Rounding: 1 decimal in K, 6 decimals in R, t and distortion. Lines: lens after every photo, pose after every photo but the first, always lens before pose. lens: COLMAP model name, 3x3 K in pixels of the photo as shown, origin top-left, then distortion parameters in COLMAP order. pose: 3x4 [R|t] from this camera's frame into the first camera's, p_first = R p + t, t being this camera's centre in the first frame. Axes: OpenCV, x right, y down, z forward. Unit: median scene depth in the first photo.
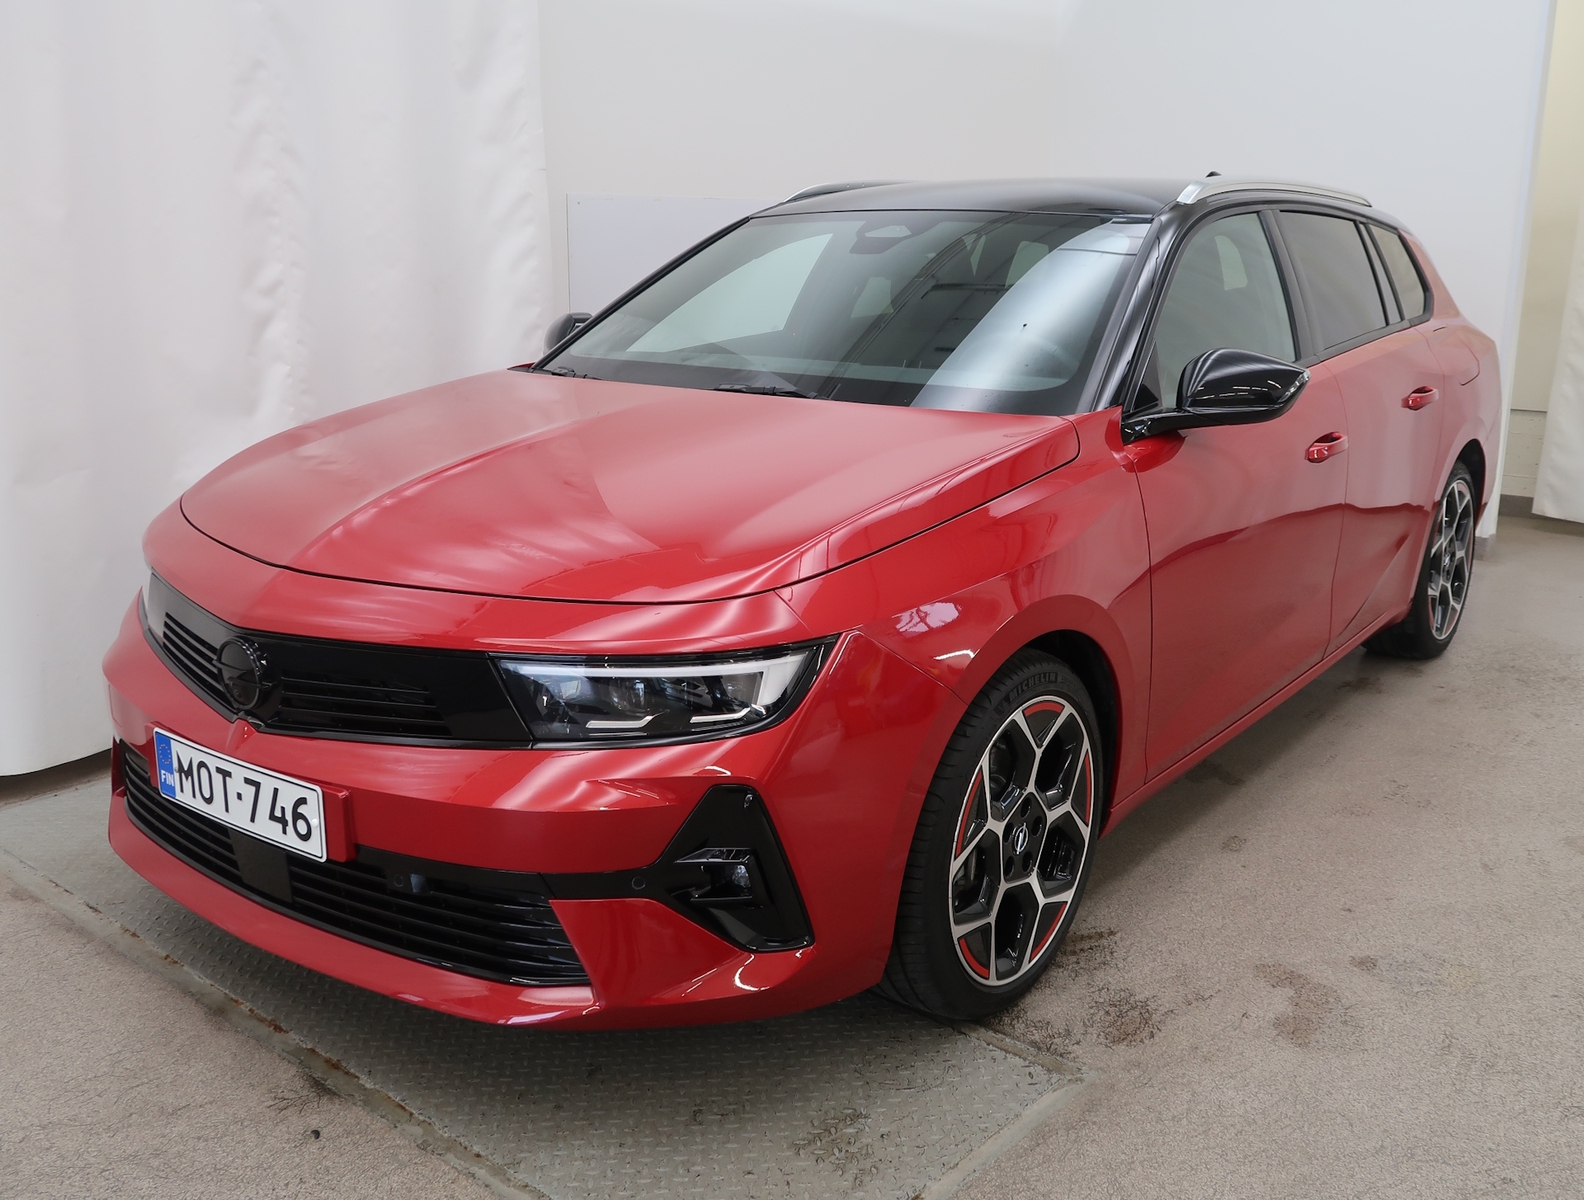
lens RADIAL K [[1565.4, 0, 792.0], [0, 1565.4, 600.0], [0, 0, 1]] dist [-0.016541, 0.011330]
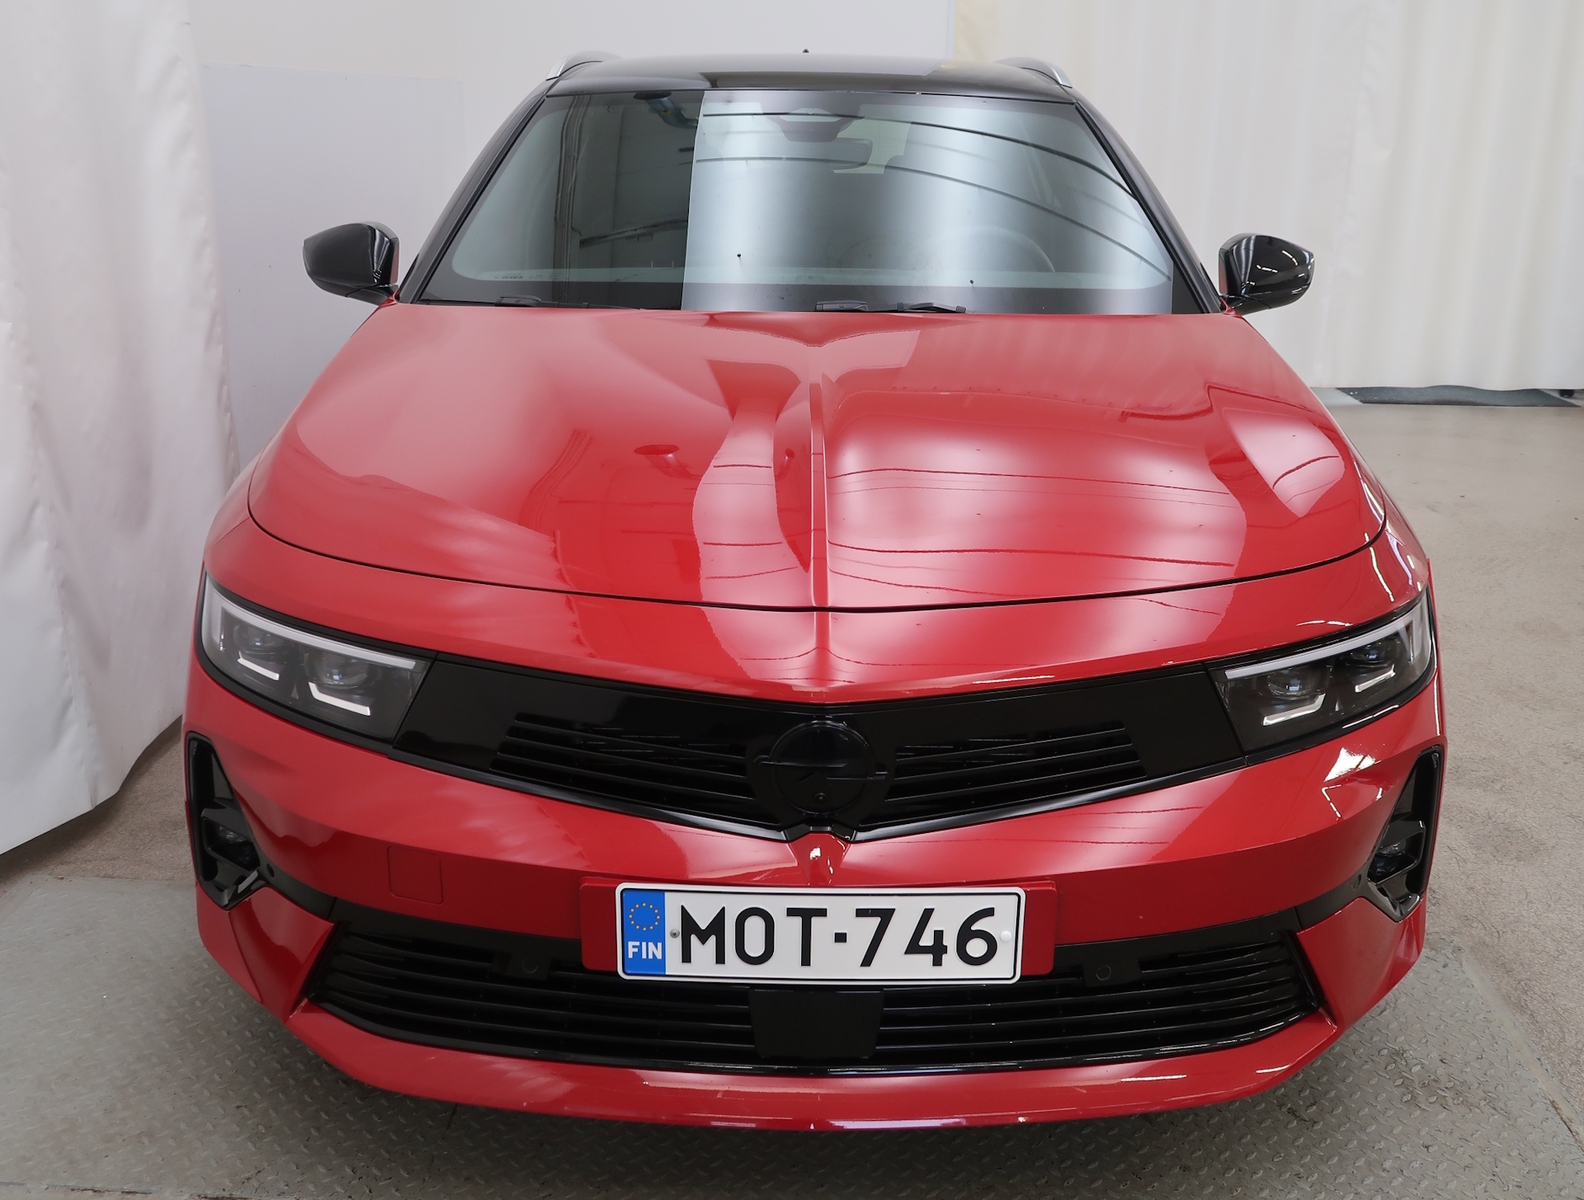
lens RADIAL K [[1565.4, 0, 792.0], [0, 1565.4, 600.0], [0, 0, 1]] dist [-0.016541, 0.011330]
pose [[0.791738, -0.185151, 0.582126, -0.755314], [0.138116, 0.982540, 0.124658, -0.115964], [-0.595042, -0.018295, 0.803486, 0.446560]]
